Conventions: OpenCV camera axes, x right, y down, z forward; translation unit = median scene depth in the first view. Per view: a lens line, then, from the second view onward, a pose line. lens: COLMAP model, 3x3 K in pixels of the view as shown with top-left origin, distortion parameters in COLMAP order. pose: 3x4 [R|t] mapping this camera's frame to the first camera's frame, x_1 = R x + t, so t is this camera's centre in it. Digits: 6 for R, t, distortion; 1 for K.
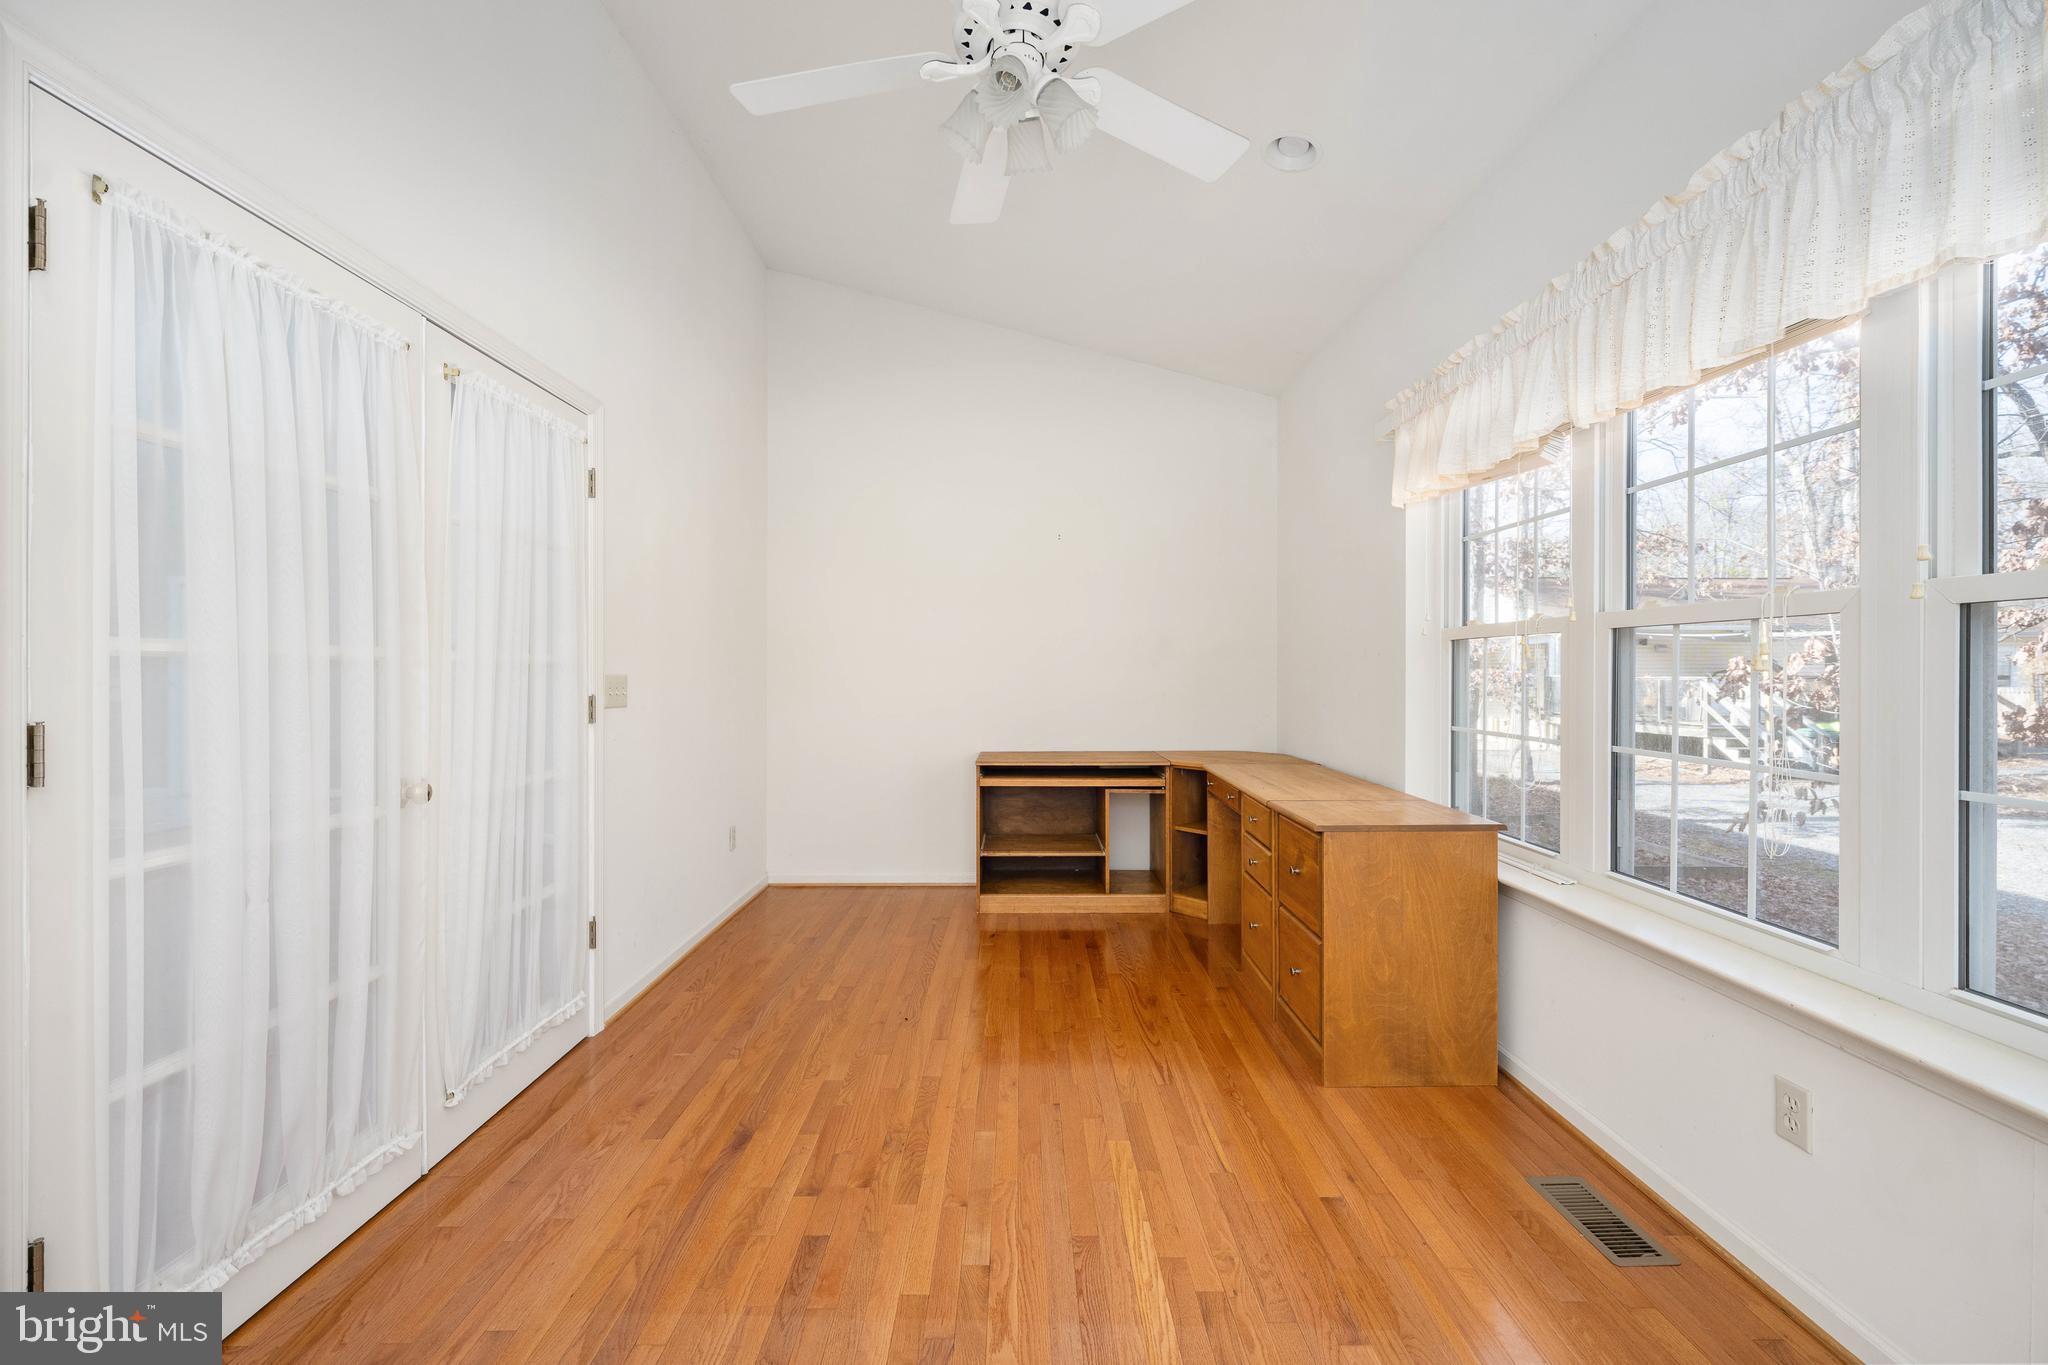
lens RADIAL K [[822.6, 0, 1020.9], [0, 822.6, 673.9], [0, 0, 1]] dist [-0.003391, 0.001515]
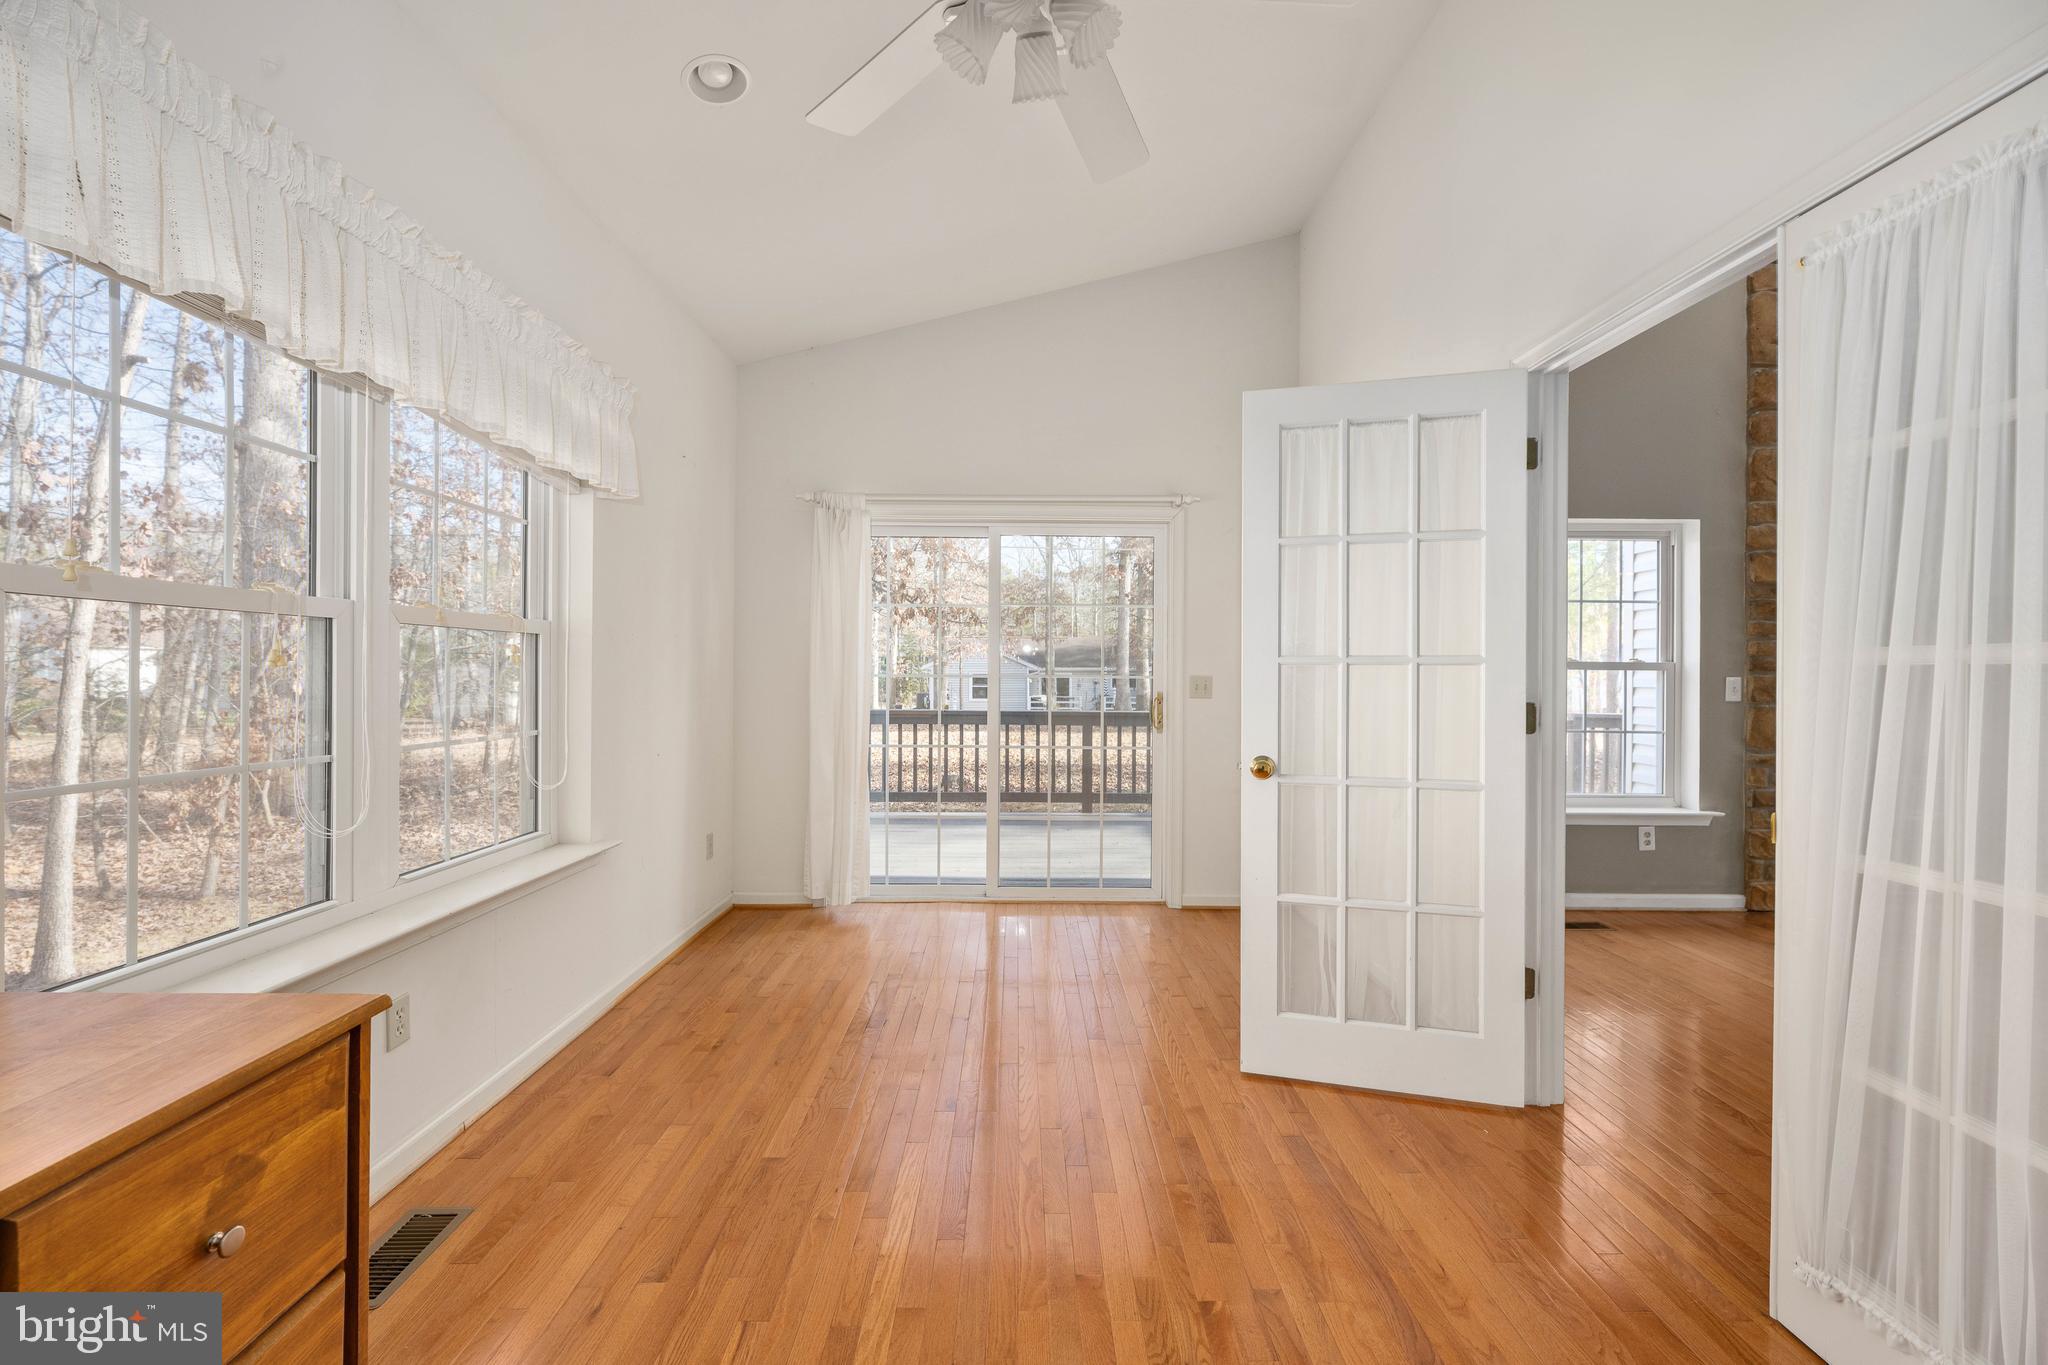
lens RADIAL K [[822.6, 0, 1024.0], [0, 822.6, 678.9], [0, 0, 1]] dist [-0.003391, 0.001515]
pose [[-0.999981, -0.006126, -0.000860, -0.005501], [-0.006136, 0.999899, 0.012829, -0.006240], [0.000781, 0.012834, -0.999917, 1.831061]]
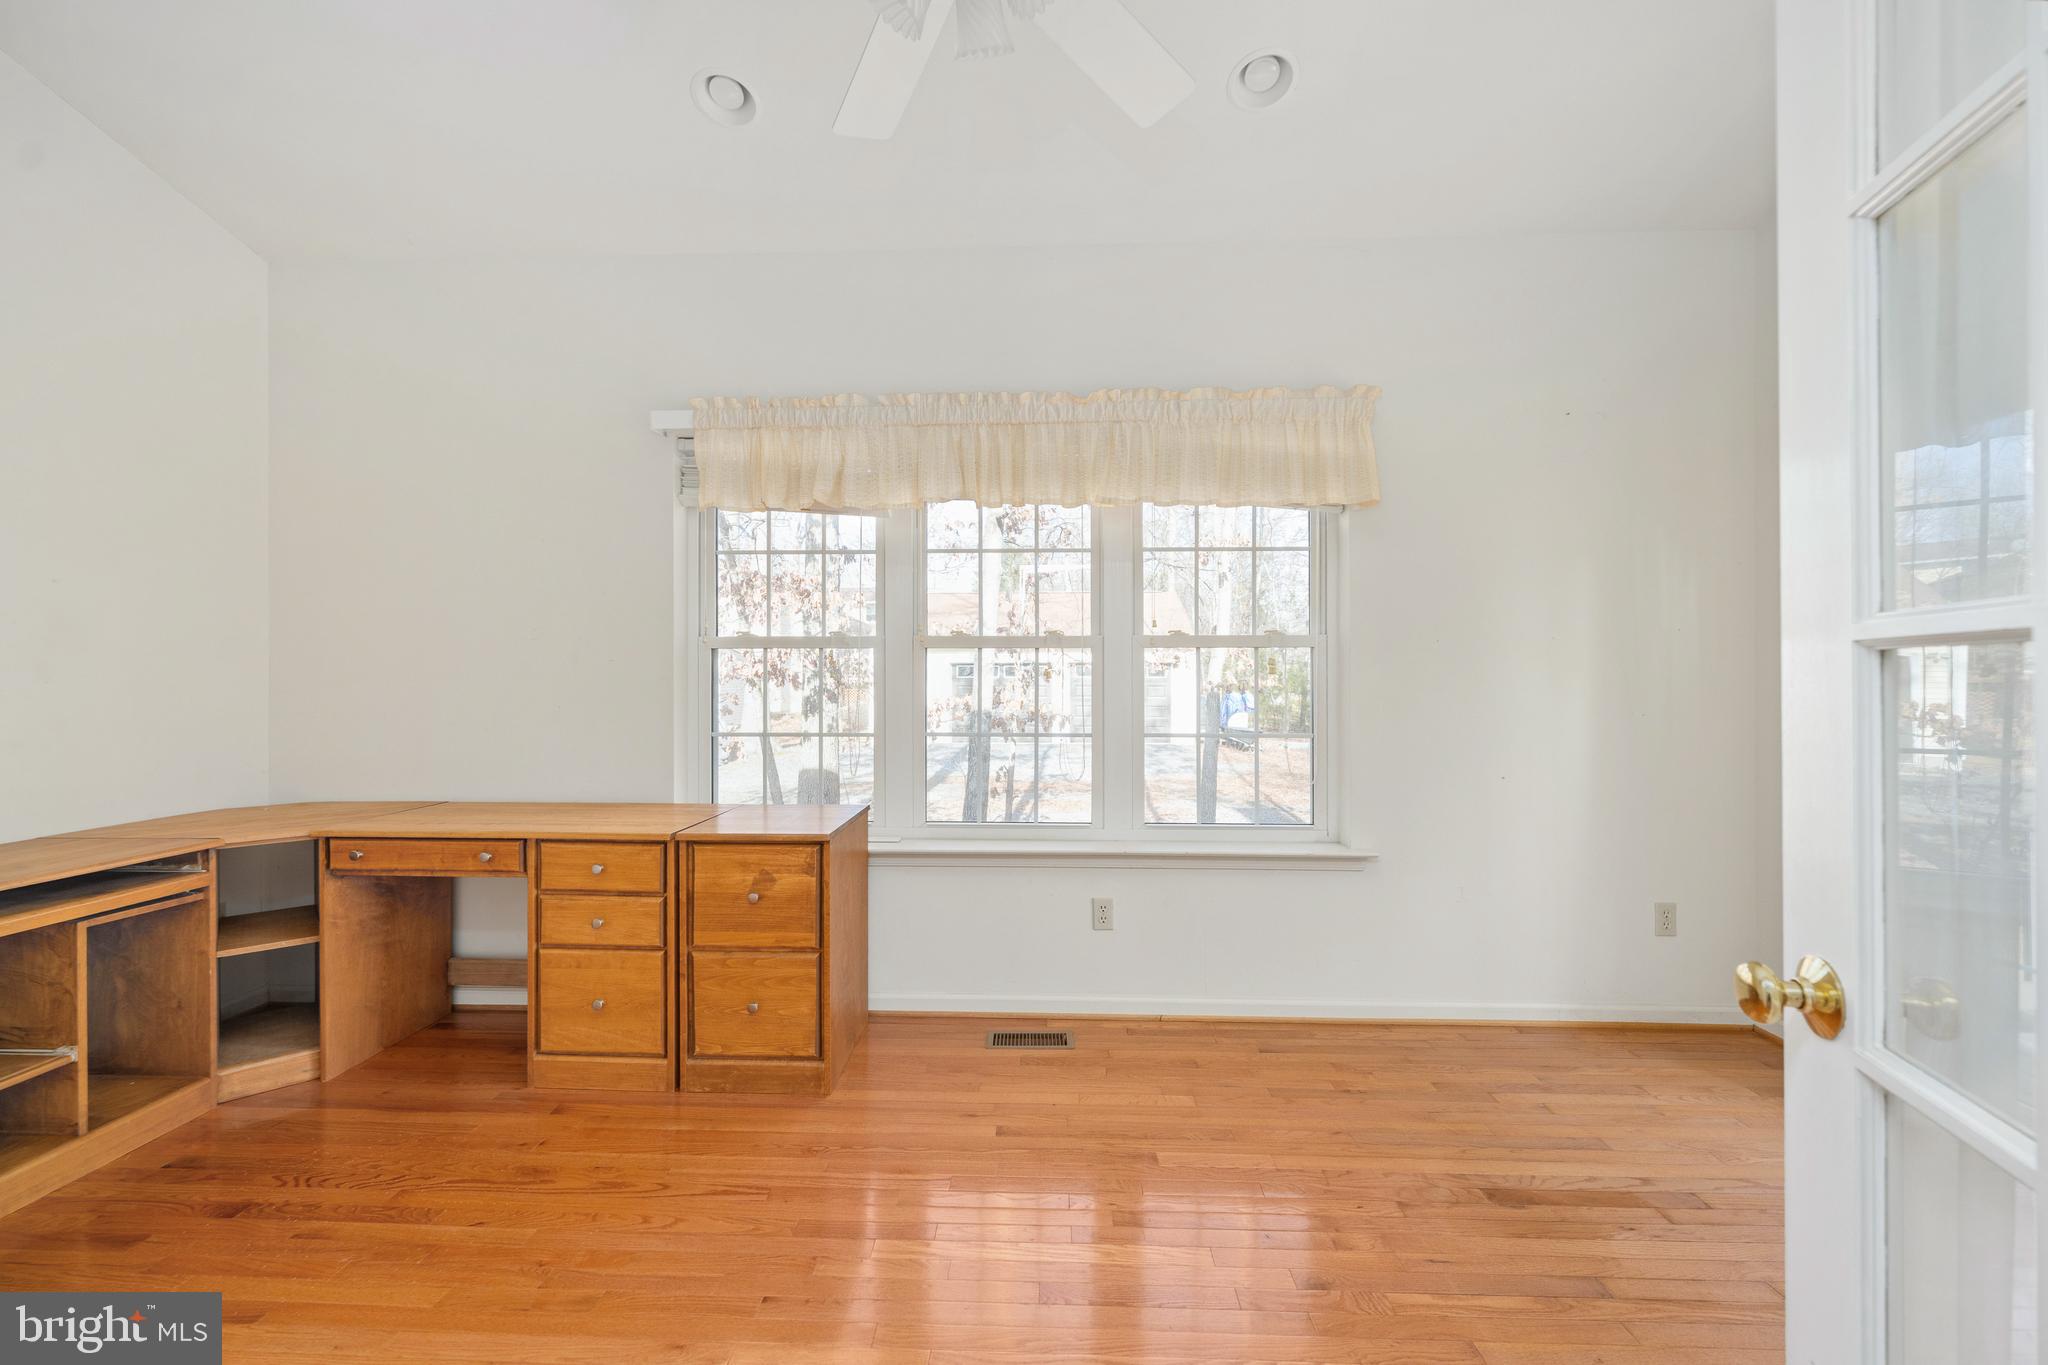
lens RADIAL K [[822.6, 0, 1022.0], [0, 822.6, 675.7], [0, 0, 1]] dist [-0.003391, 0.001515]
pose [[0.044615, 0.000984, 0.999004, -0.782754], [0.005006, 0.999987, -0.001208, -0.009124], [-0.998992, 0.005055, 0.044609, 0.898753]]
